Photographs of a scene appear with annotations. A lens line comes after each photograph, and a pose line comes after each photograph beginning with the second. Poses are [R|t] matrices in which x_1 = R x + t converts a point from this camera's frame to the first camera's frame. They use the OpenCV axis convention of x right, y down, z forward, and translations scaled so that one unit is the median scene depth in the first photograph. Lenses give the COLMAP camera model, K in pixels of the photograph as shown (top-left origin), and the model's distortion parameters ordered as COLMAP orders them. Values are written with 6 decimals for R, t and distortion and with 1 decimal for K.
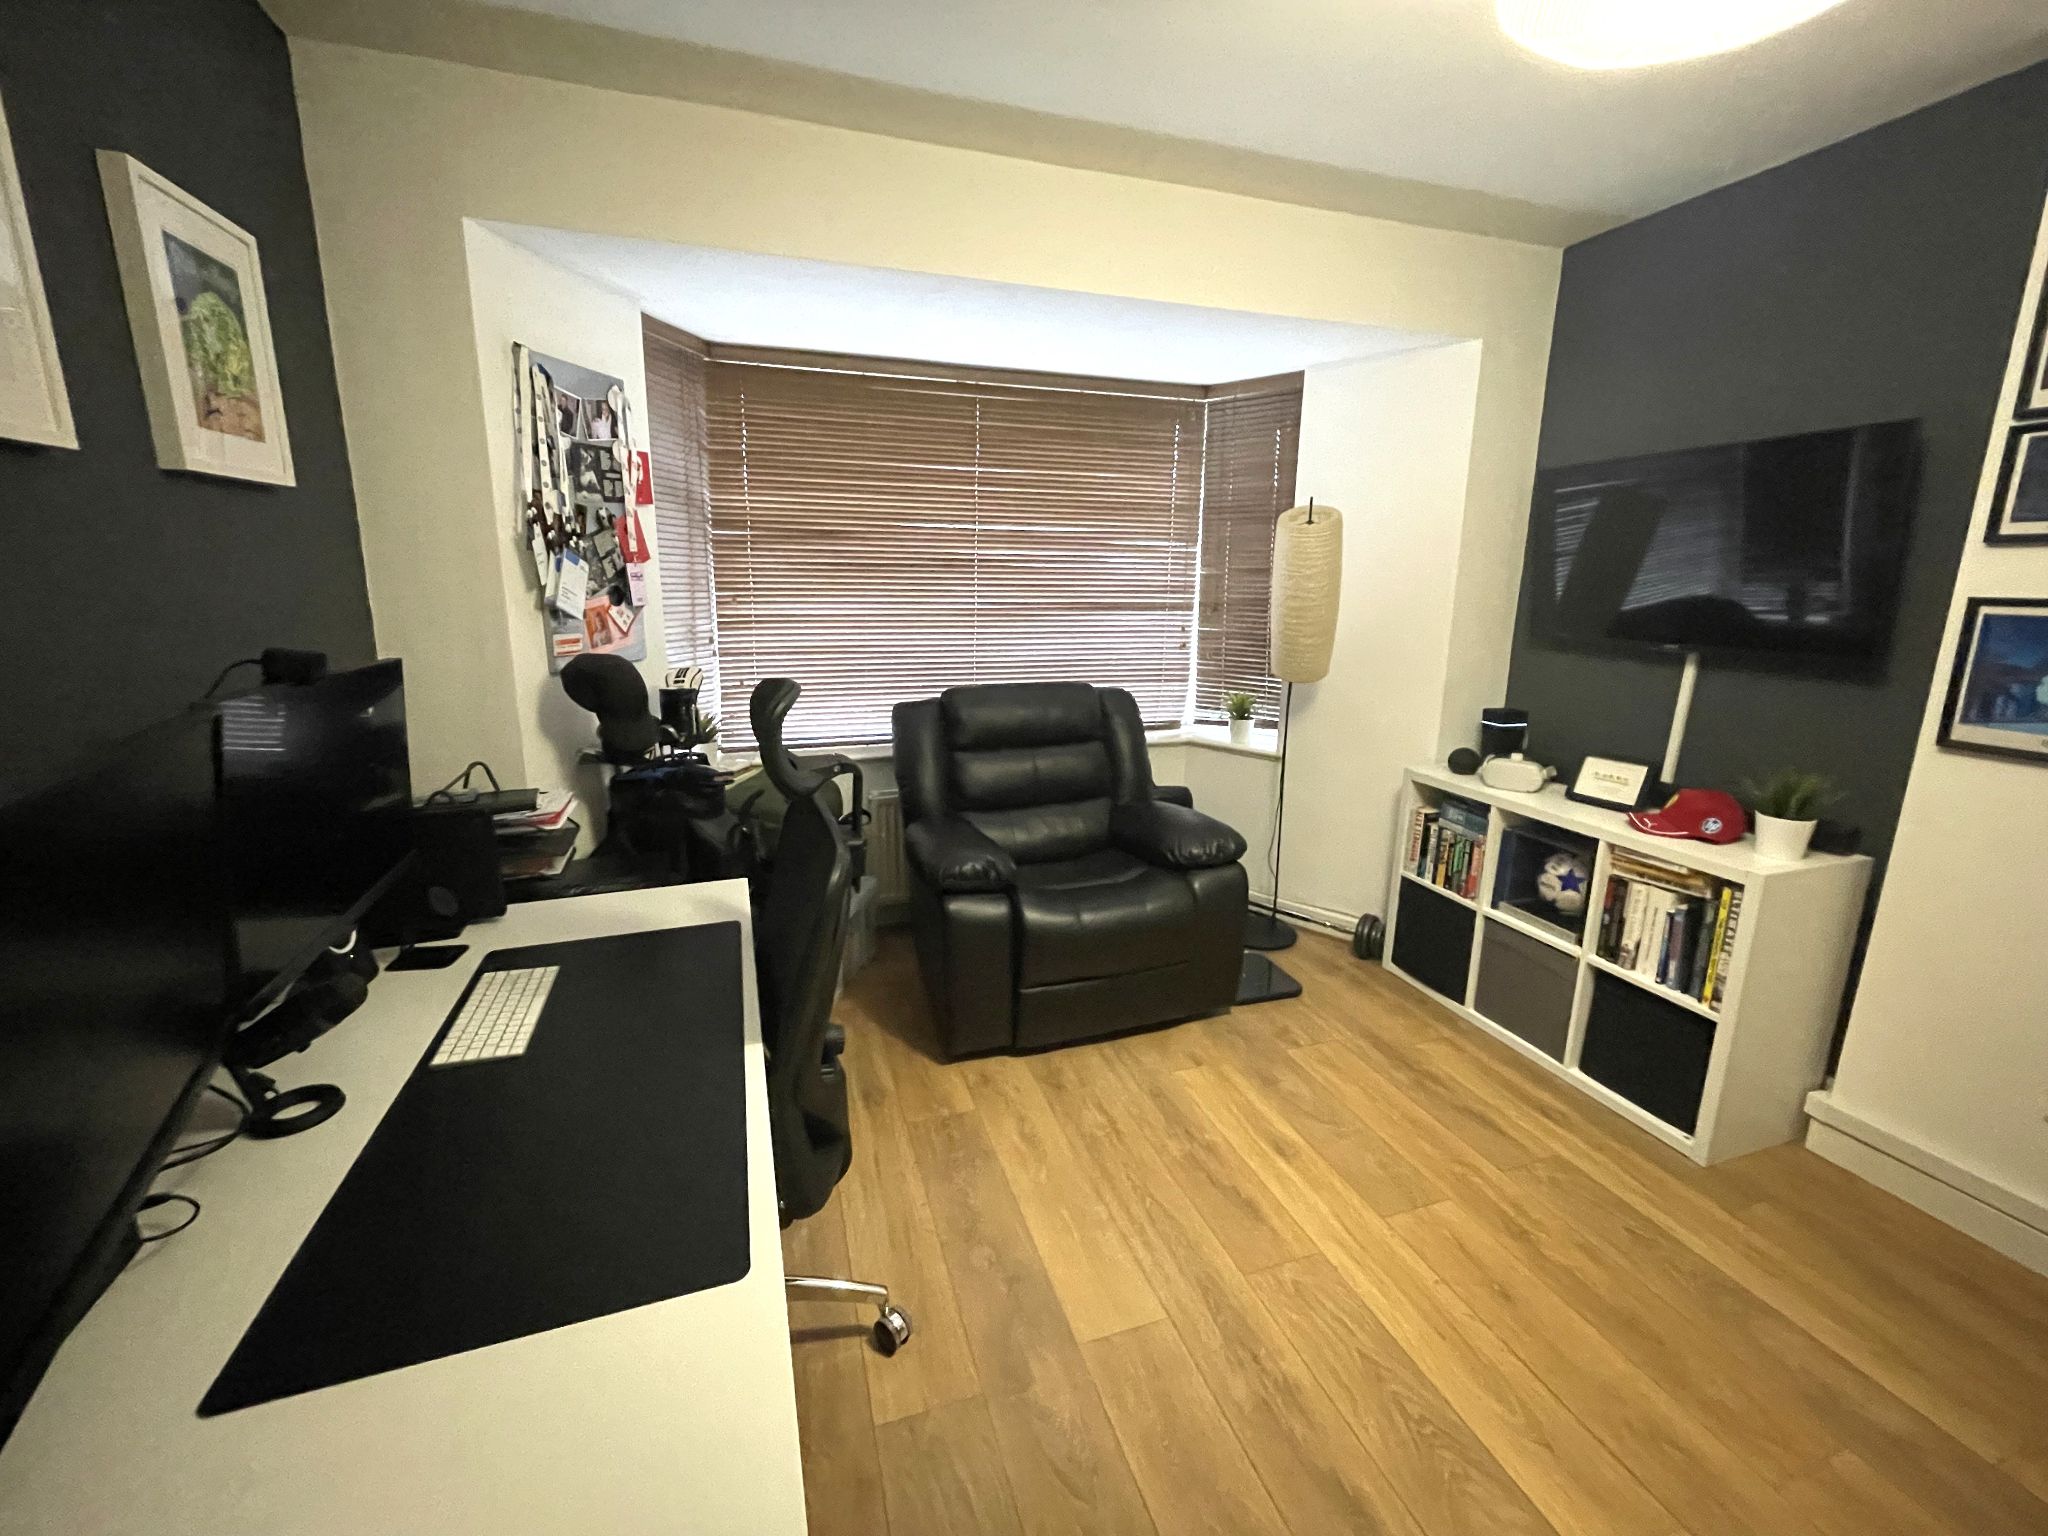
lens RADIAL K [[830.1, 0, 1019.9], [0, 830.1, 751.6], [0, 0, 1]] dist [-0.002317, -0.000206]
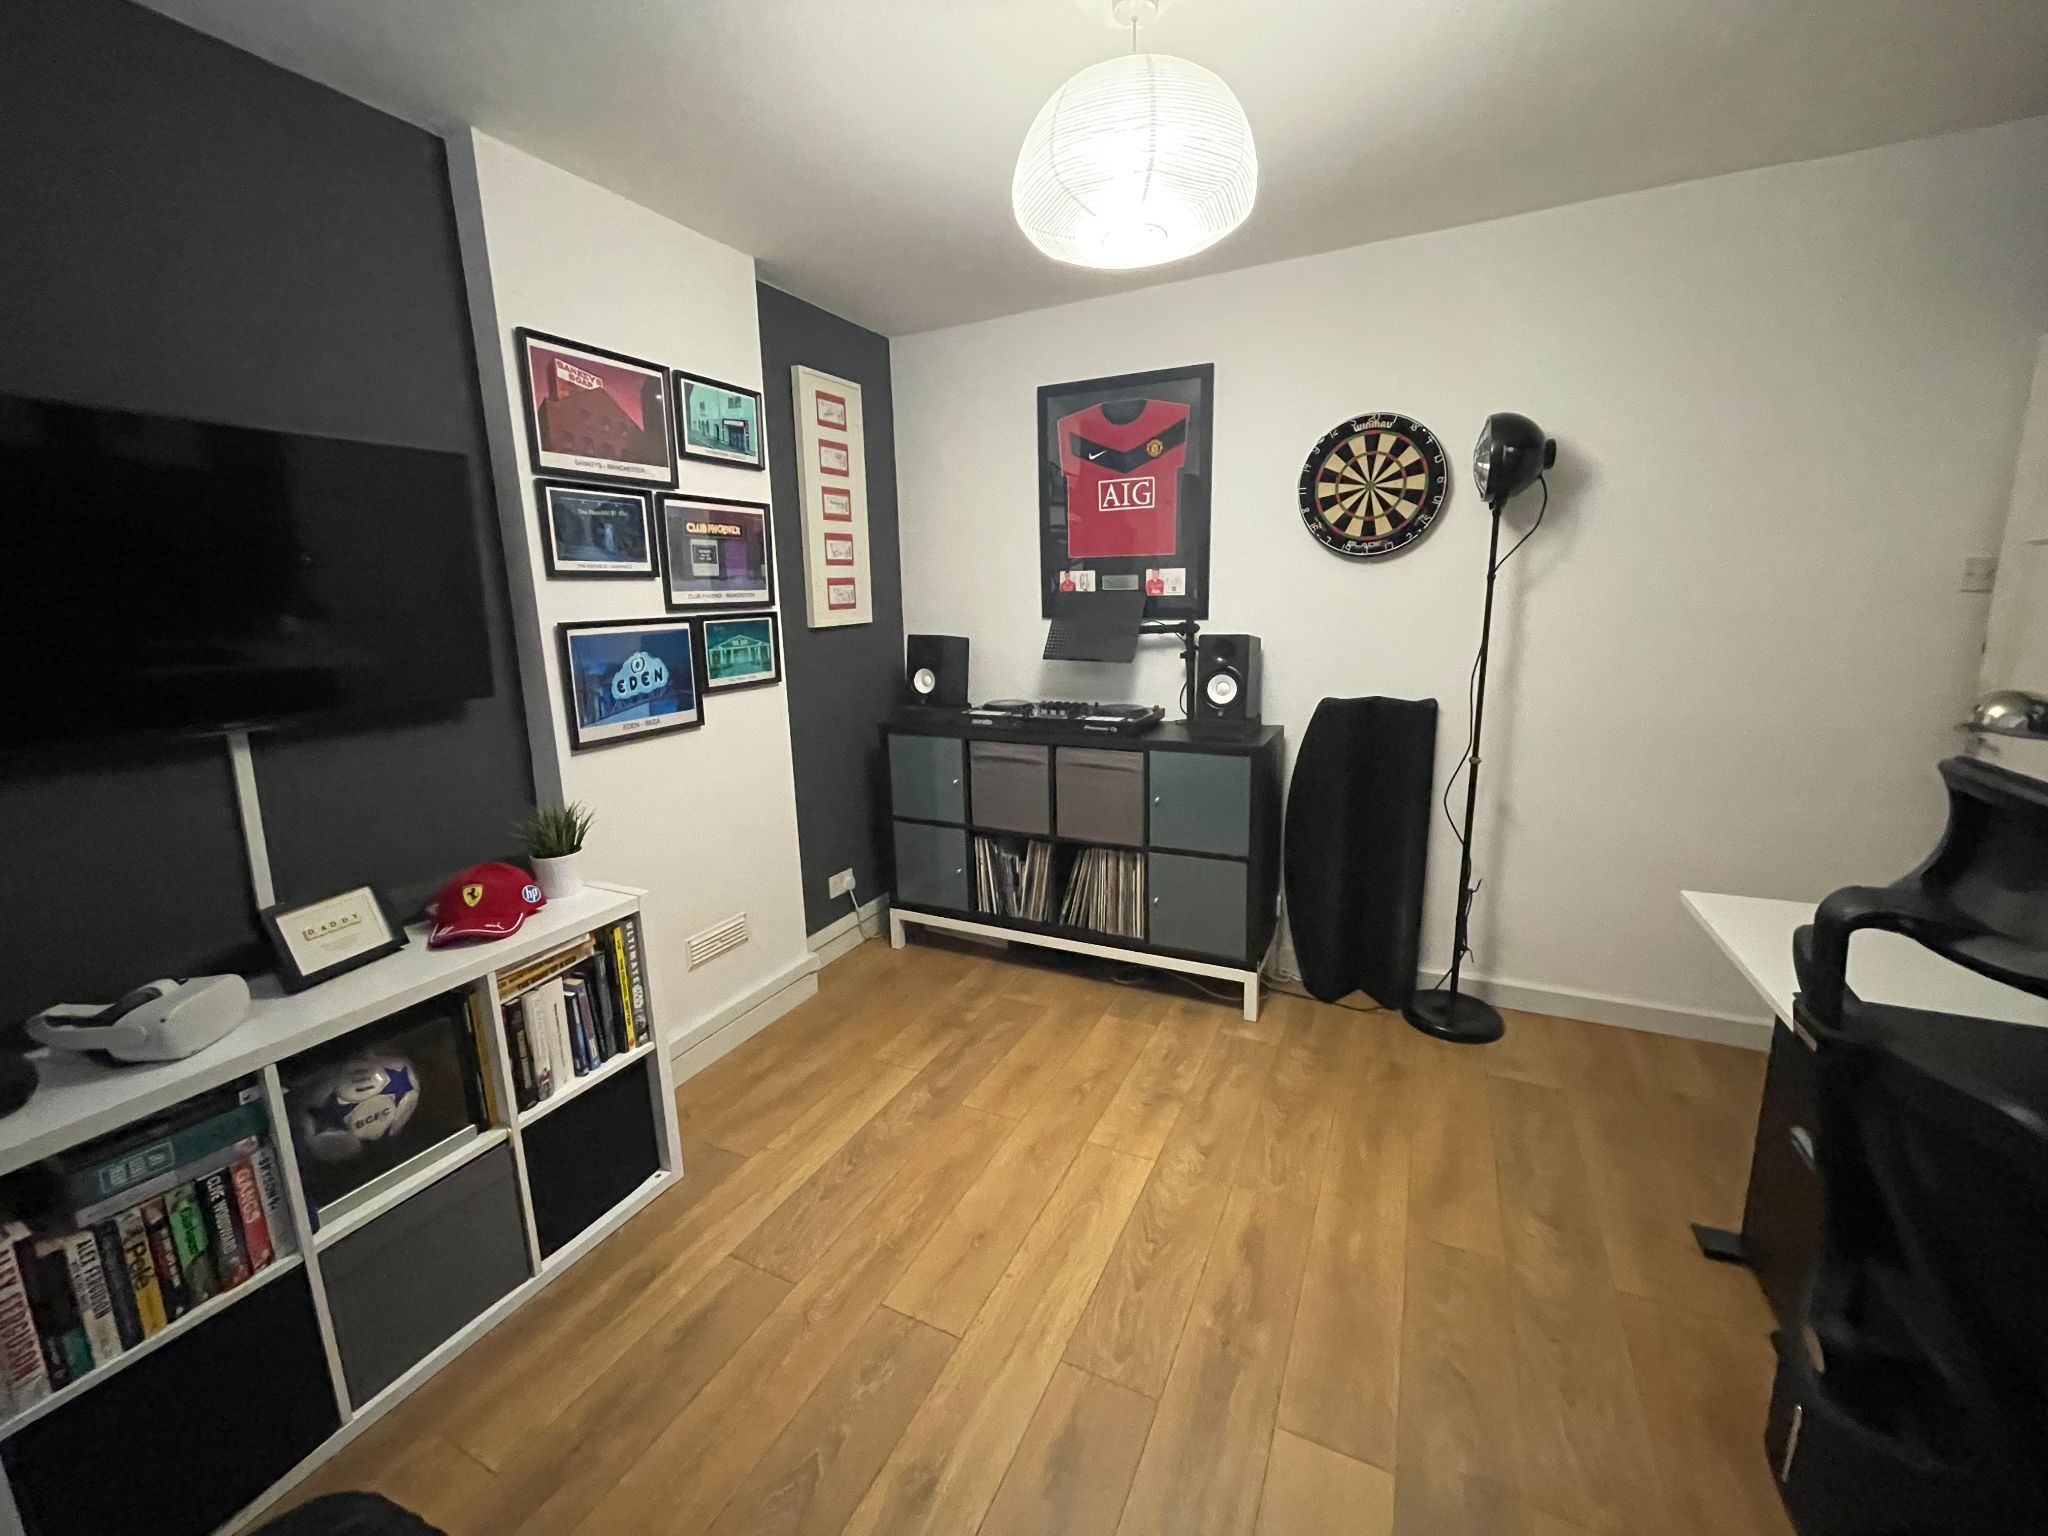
lens RADIAL K [[830.1, 0, 1019.9], [0, 830.1, 751.6], [0, 0, 1]] dist [-0.002317, -0.000206]
pose [[-0.718785, -0.124815, 0.683937, -0.100393], [0.164044, 0.925527, 0.341306, -0.239047], [-0.675602, 0.357521, -0.644780, 1.059660]]
